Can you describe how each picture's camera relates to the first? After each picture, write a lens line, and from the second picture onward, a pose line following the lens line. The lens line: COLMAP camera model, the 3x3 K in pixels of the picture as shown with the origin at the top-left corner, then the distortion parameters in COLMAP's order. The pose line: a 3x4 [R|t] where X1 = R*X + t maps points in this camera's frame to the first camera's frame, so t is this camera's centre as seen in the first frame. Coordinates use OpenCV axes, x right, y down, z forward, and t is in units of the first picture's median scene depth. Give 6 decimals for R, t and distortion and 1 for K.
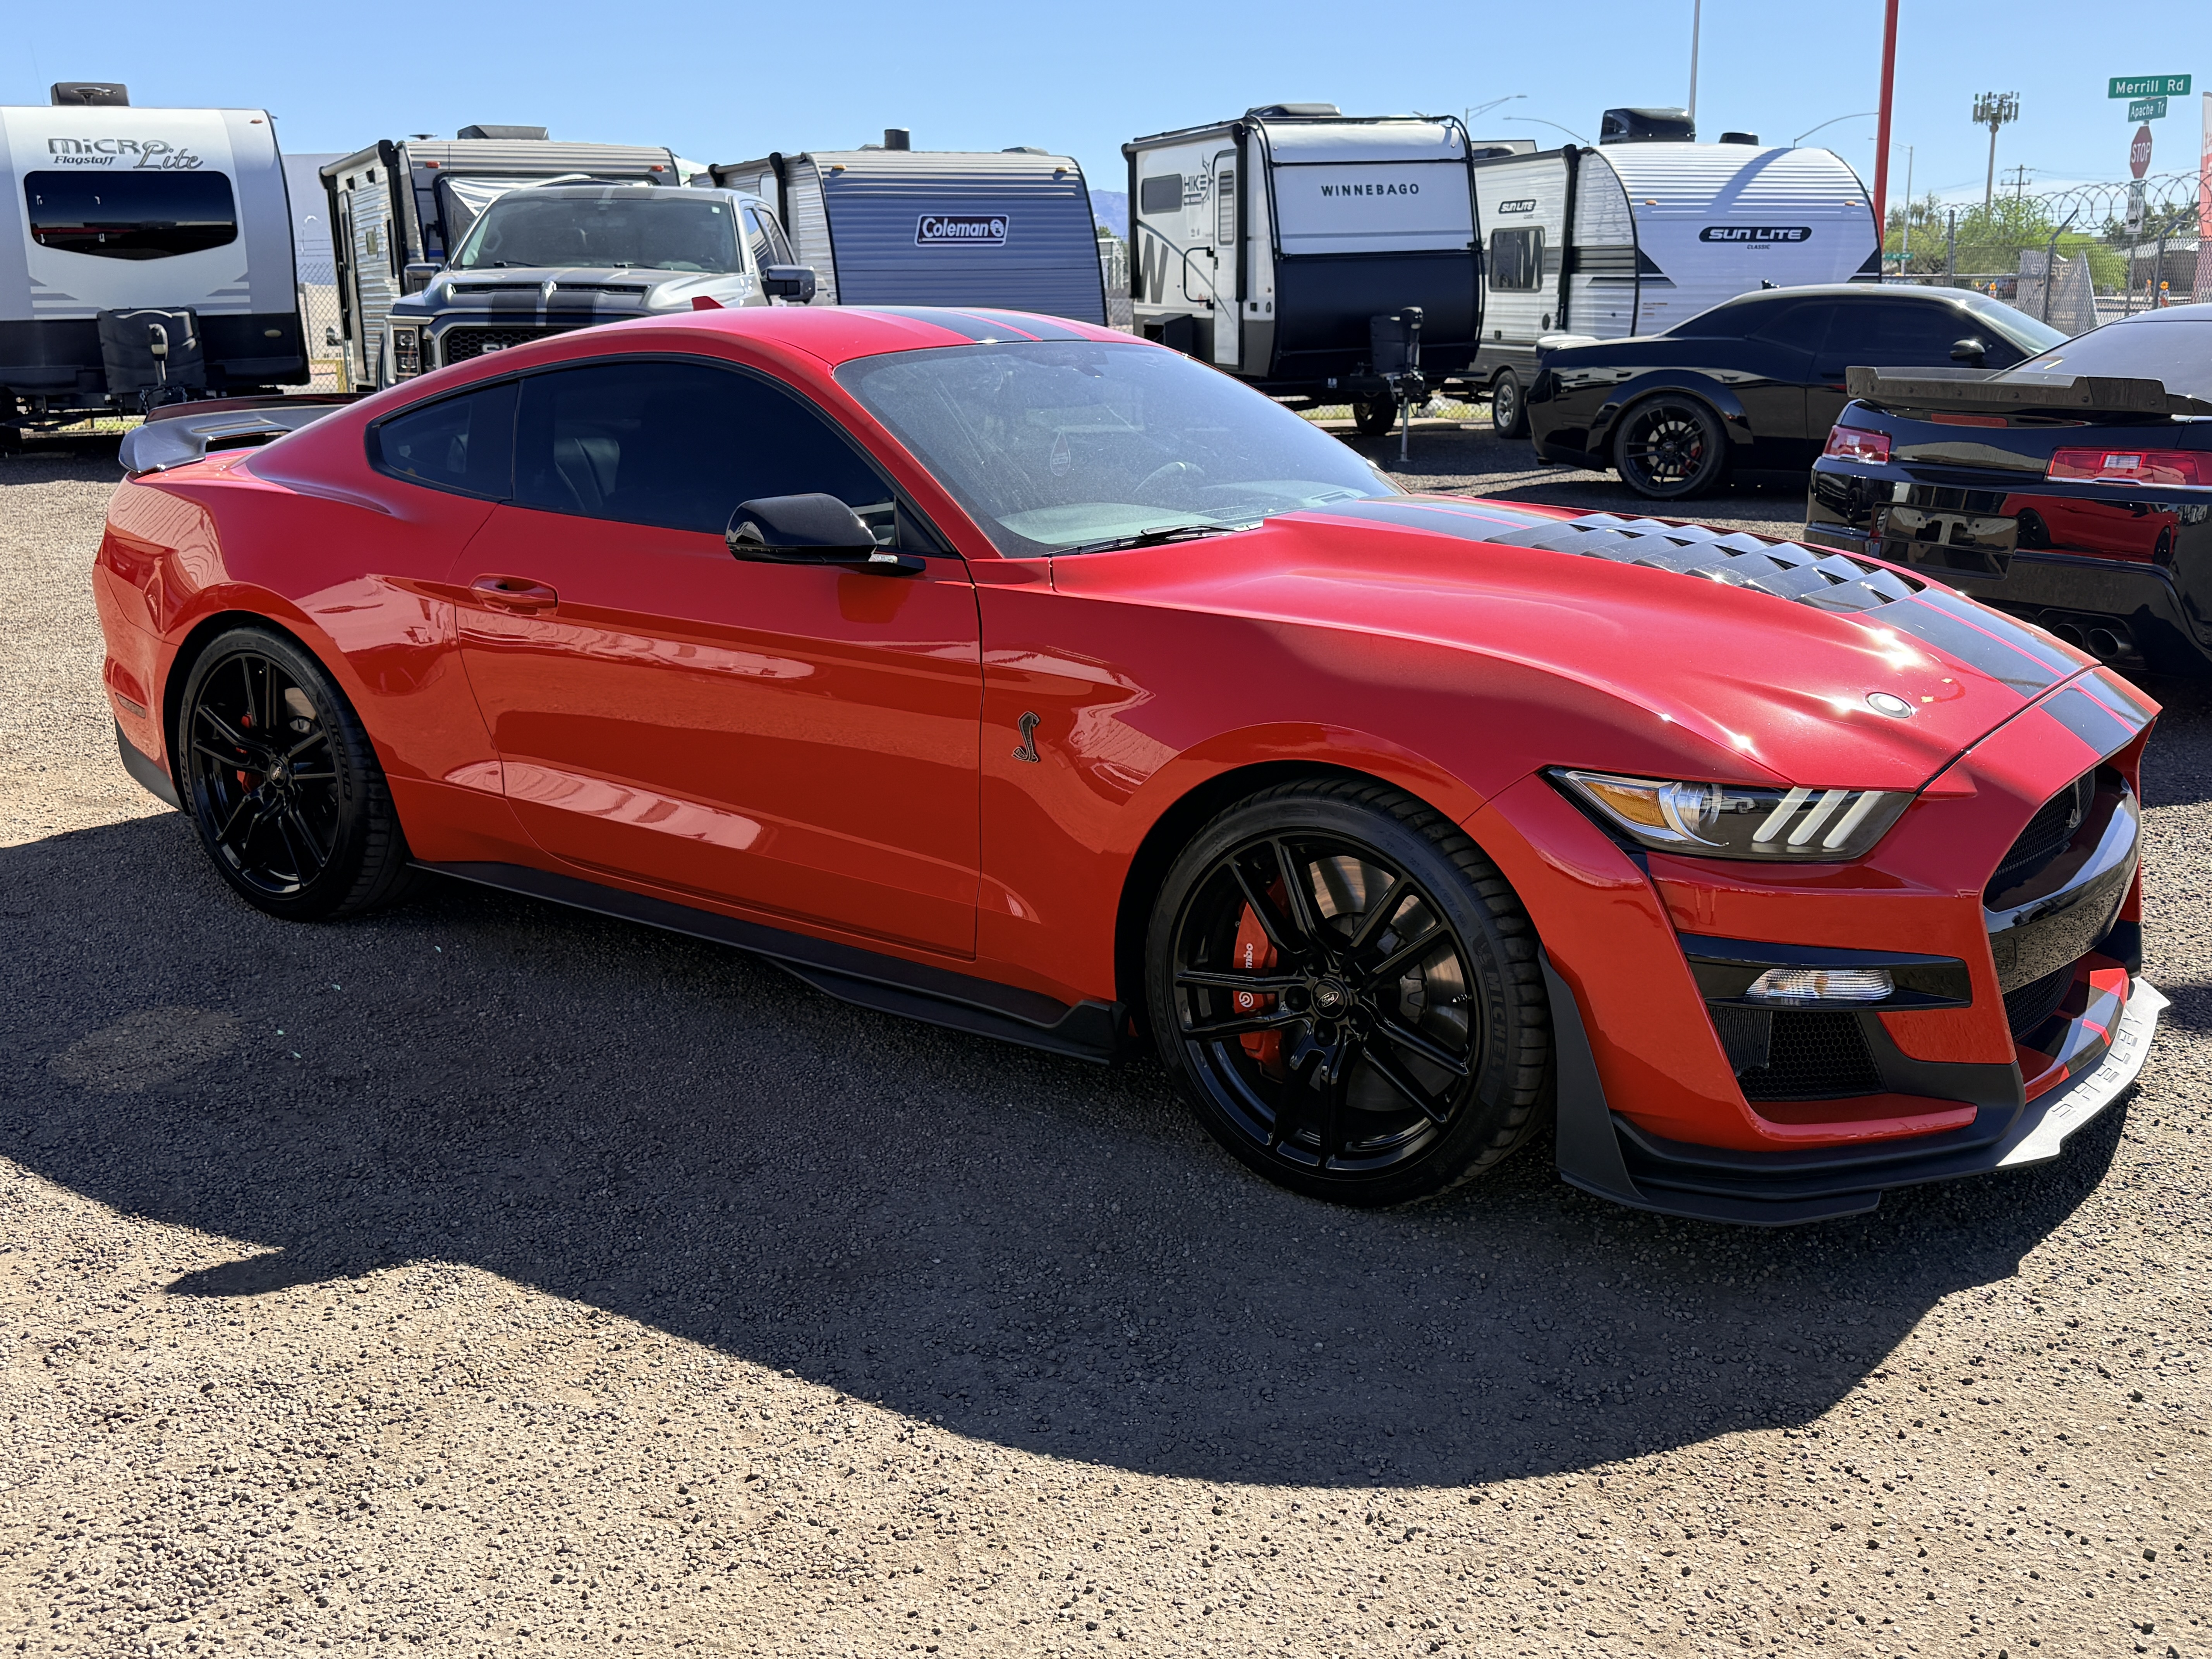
lens RADIAL K [[2185.6, 0, 1106.0], [0, 2185.6, 827.5], [0, 0, 1]] dist [0.065127, 0.000000]
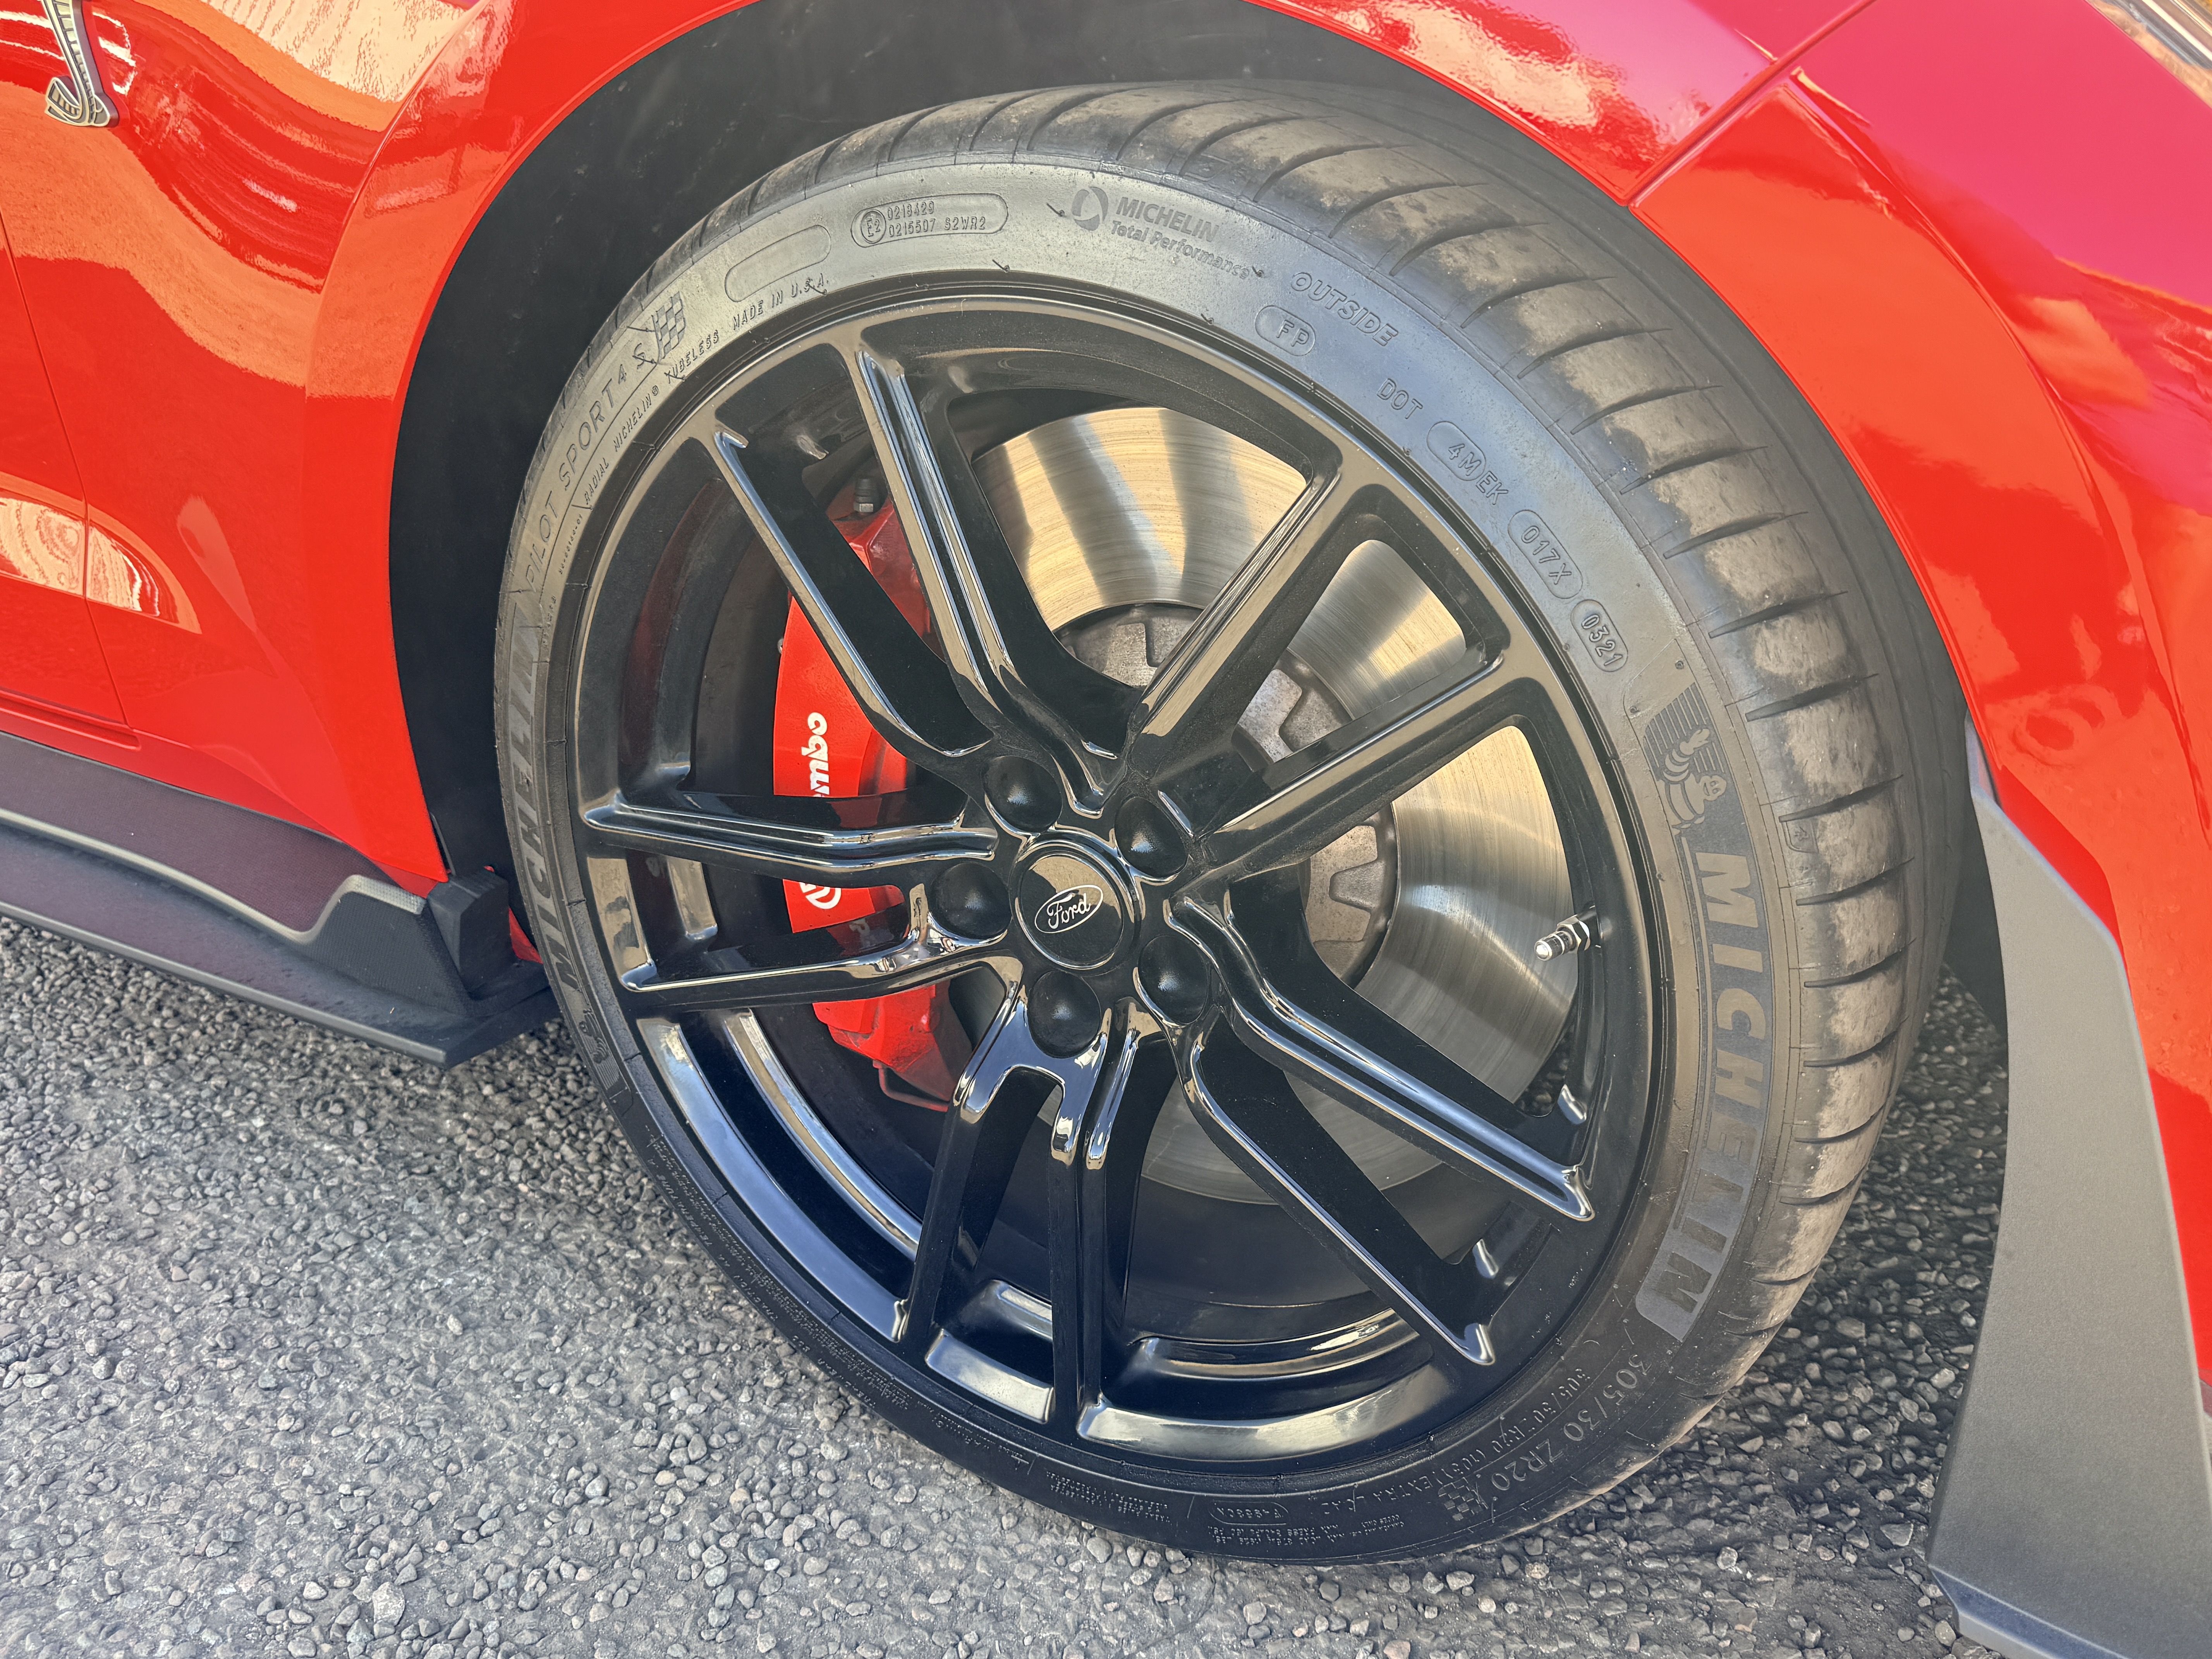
lens RADIAL K [[2013.9, 0, 1103.1], [0, 2013.9, 825.7], [0, 0, 1]] dist [0.069881, -0.026467]
pose [[0.996434, -0.028128, 0.079550, 0.085656], [0.015579, 0.987919, 0.154186, 0.026424], [-0.082926, -0.152397, 0.984834, 0.743539]]
